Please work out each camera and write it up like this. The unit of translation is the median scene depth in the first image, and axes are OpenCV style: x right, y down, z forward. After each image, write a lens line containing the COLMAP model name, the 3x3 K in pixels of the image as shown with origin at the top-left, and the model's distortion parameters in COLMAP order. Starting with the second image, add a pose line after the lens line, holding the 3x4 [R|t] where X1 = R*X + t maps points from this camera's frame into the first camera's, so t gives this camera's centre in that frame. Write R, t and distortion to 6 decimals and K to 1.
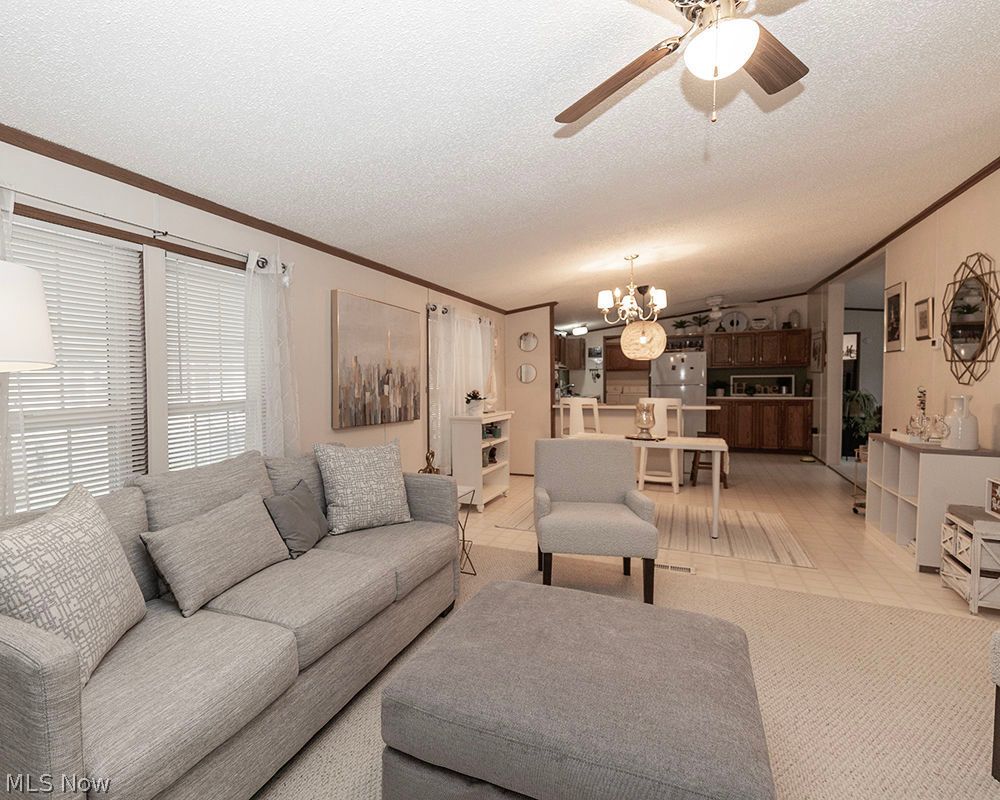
lens RADIAL K [[535.1, 0, 416.4], [0, 535.1, 401.9], [0, 0, 1]] dist [0.007705, -0.000604]
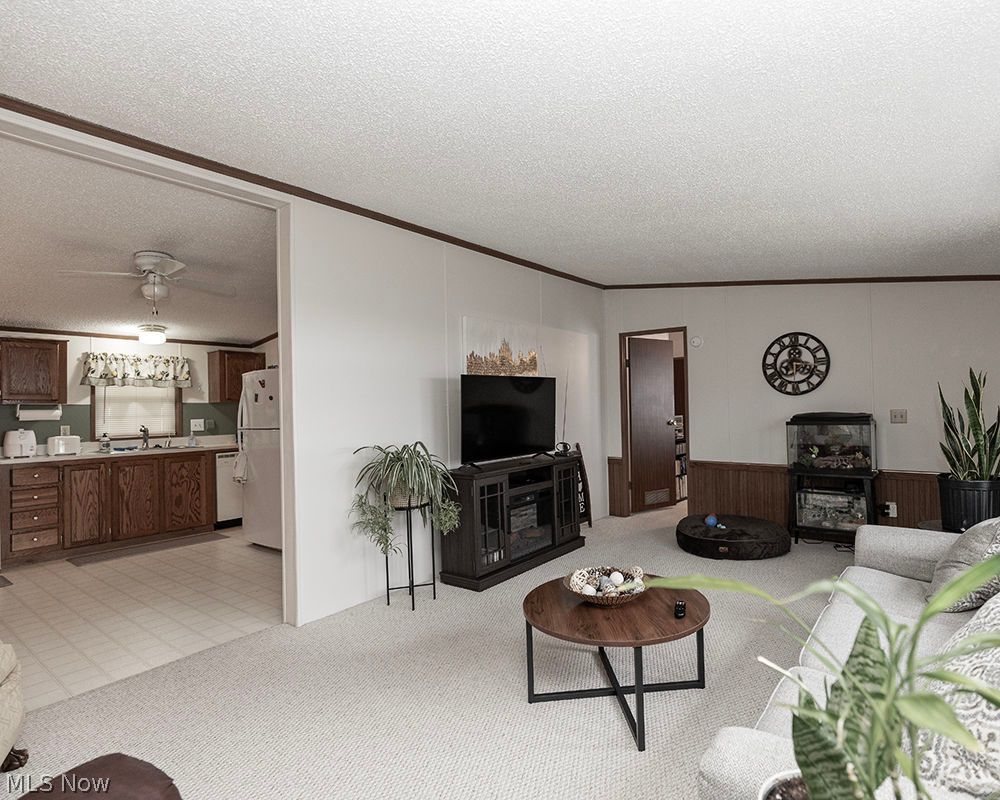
lens RADIAL K [[535.1, 0, 552.1], [0, 535.1, 399.0], [0, 0, 1]] dist [0.007705, -0.000604]
pose [[0.987851, -0.015011, -0.154676, 1.793880], [0.006222, 0.998346, -0.057148, -0.059151], [0.155278, 0.055491, 0.986311, 1.032959]]
